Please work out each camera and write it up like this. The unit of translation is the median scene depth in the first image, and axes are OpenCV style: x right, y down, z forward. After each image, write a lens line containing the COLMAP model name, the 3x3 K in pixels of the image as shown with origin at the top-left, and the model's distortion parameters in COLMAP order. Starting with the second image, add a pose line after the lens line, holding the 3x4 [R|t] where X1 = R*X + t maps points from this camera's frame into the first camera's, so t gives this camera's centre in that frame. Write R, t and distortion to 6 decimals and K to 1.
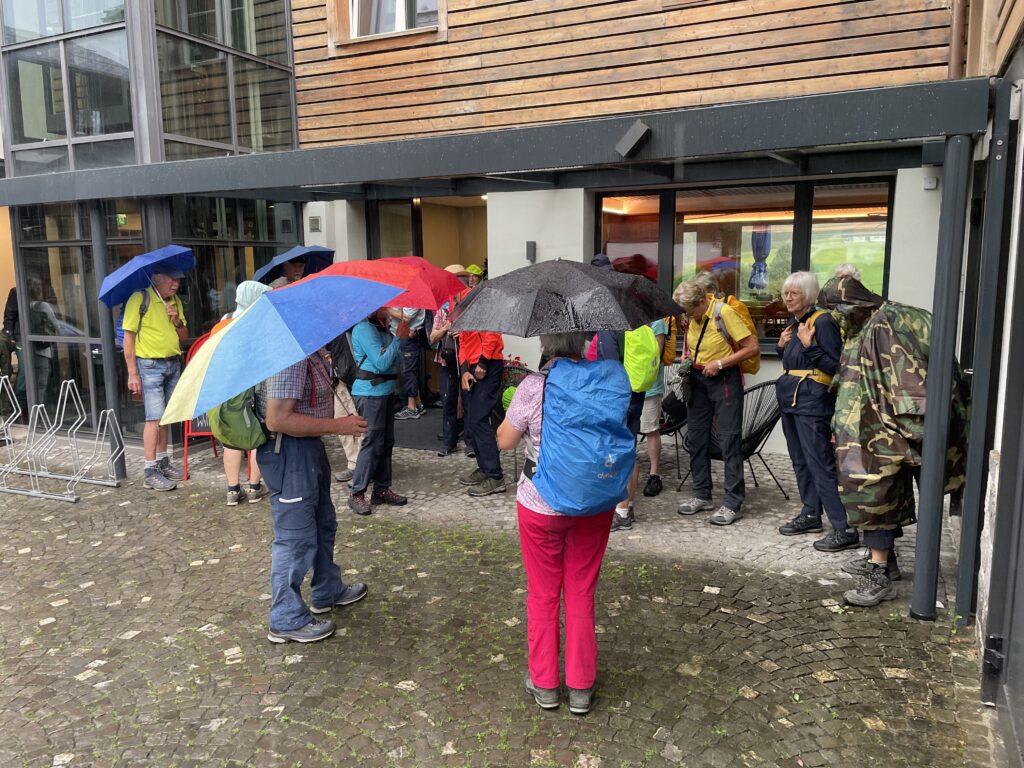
lens RADIAL K [[783.7, 0, 512.0], [0, 783.7, 384.0], [0, 0, 1]] dist [0.072534, -0.084706]
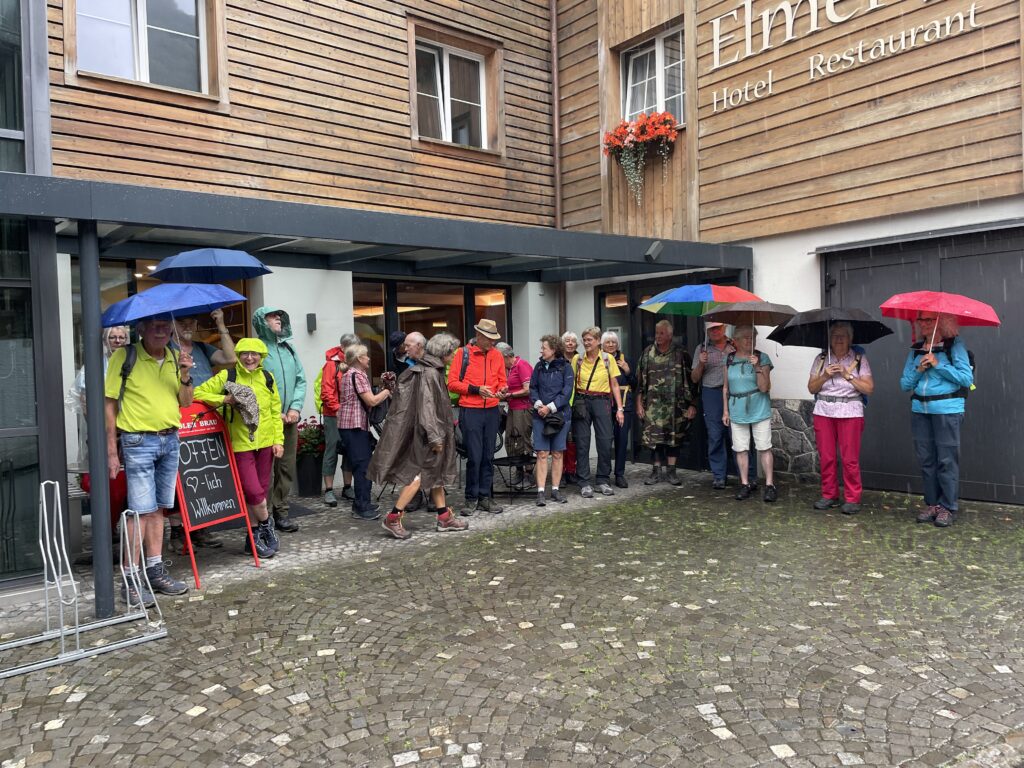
lens RADIAL K [[783.7, 0, 512.0], [0, 783.7, 384.0], [0, 0, 1]] dist [0.072534, -0.084706]
pose [[0.404500, -0.024341, 0.914214, -1.121168], [0.172501, 0.983733, -0.050132, 0.019727], [-0.898122, 0.177981, 0.402118, 0.433274]]
